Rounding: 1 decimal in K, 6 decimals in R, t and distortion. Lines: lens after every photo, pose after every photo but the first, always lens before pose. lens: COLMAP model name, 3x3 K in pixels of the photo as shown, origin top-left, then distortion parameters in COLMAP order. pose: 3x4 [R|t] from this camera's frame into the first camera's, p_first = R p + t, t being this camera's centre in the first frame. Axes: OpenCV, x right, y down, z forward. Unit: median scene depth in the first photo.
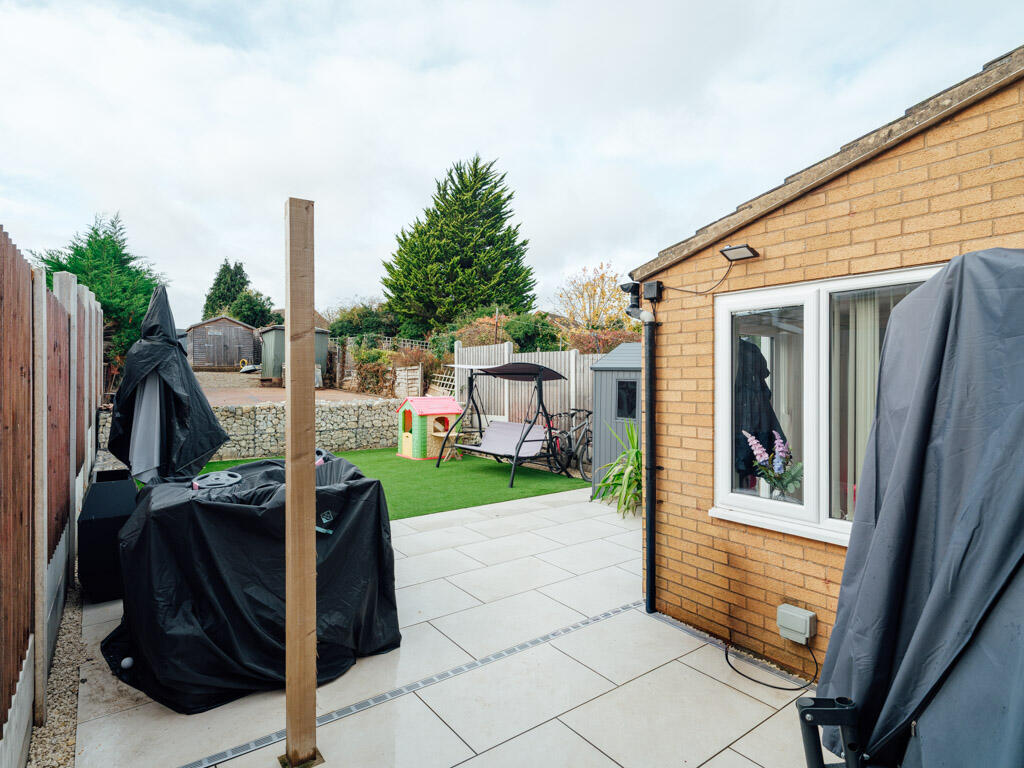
lens RADIAL K [[555.7, 0, 509.4], [0, 555.7, 380.4], [0, 0, 1]] dist [0.010566, -0.007807]
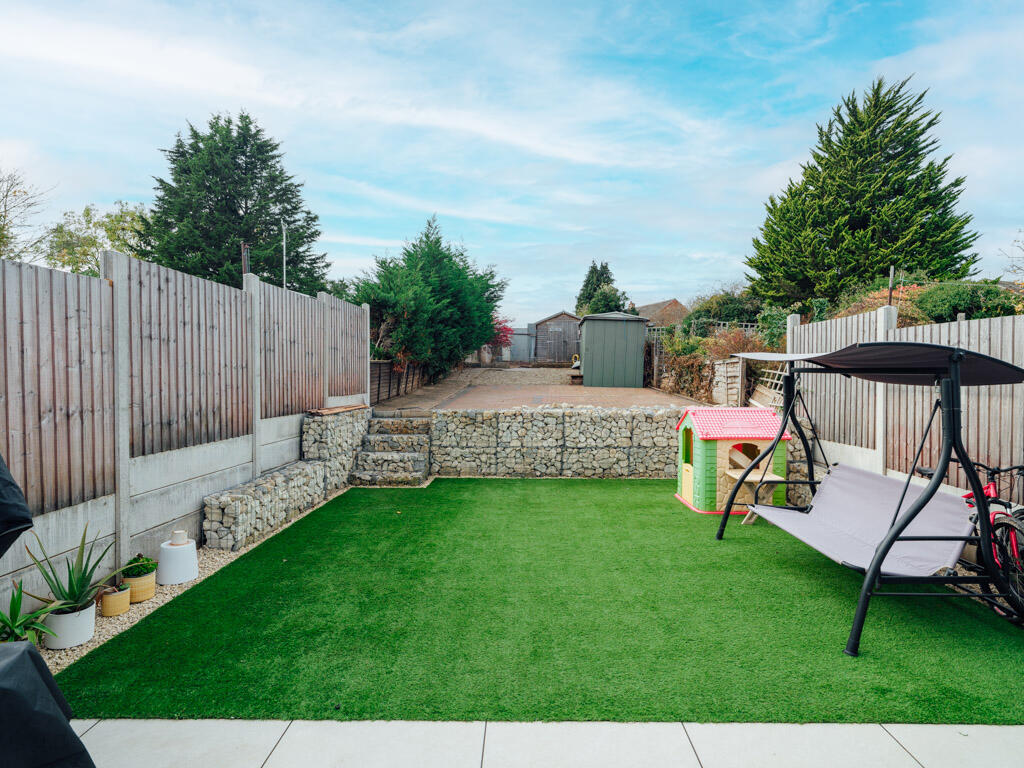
lens RADIAL K [[555.7, 0, 513.9], [0, 555.7, 387.1], [0, 0, 1]] dist [0.010566, -0.007807]
pose [[0.797925, 0.014109, -0.602591, 0.009267], [-0.001410, 0.999767, 0.021542, -0.001473], [0.602755, -0.016340, 0.797759, 0.102838]]
